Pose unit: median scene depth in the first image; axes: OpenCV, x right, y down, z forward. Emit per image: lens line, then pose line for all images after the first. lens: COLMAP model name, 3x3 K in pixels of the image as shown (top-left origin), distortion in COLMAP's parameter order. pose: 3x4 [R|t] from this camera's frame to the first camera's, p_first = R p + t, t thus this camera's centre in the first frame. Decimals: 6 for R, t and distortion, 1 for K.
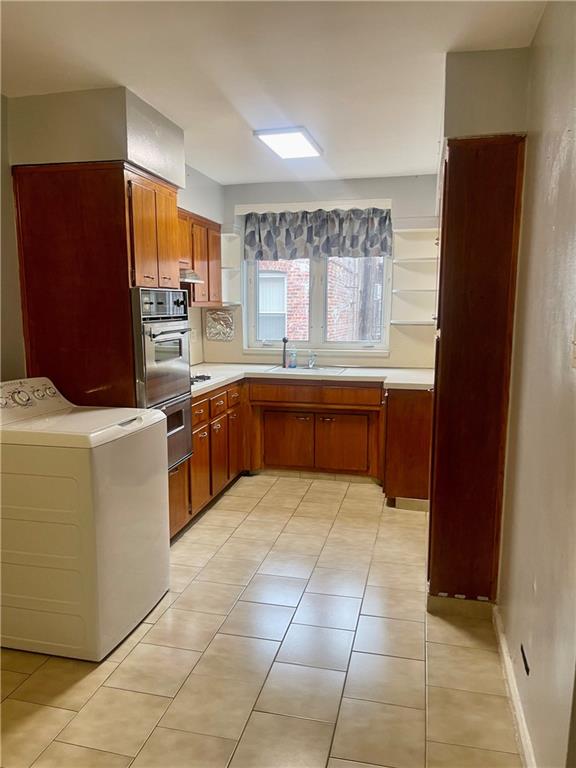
lens RADIAL K [[587.5, 0, 286.5], [0, 587.5, 388.1], [0, 0, 1]] dist [0.005717, -0.011753]
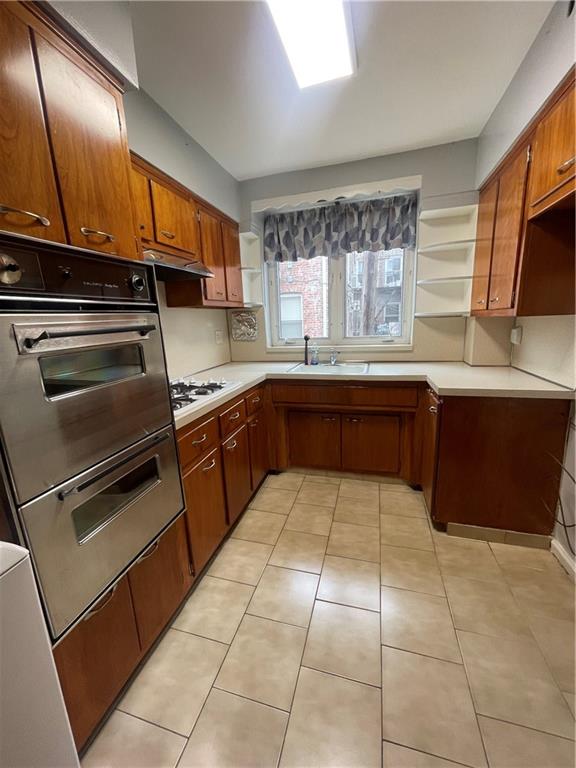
lens RADIAL K [[309.4, 0, 286.5], [0, 309.4, 380.0], [0, 0, 1]] dist [-0.004557, 0.000272]
pose [[0.998114, -0.031594, -0.052642, -0.011751], [0.034439, 0.997945, 0.054040, -0.040341], [0.050827, -0.055751, 0.997150, 0.473143]]
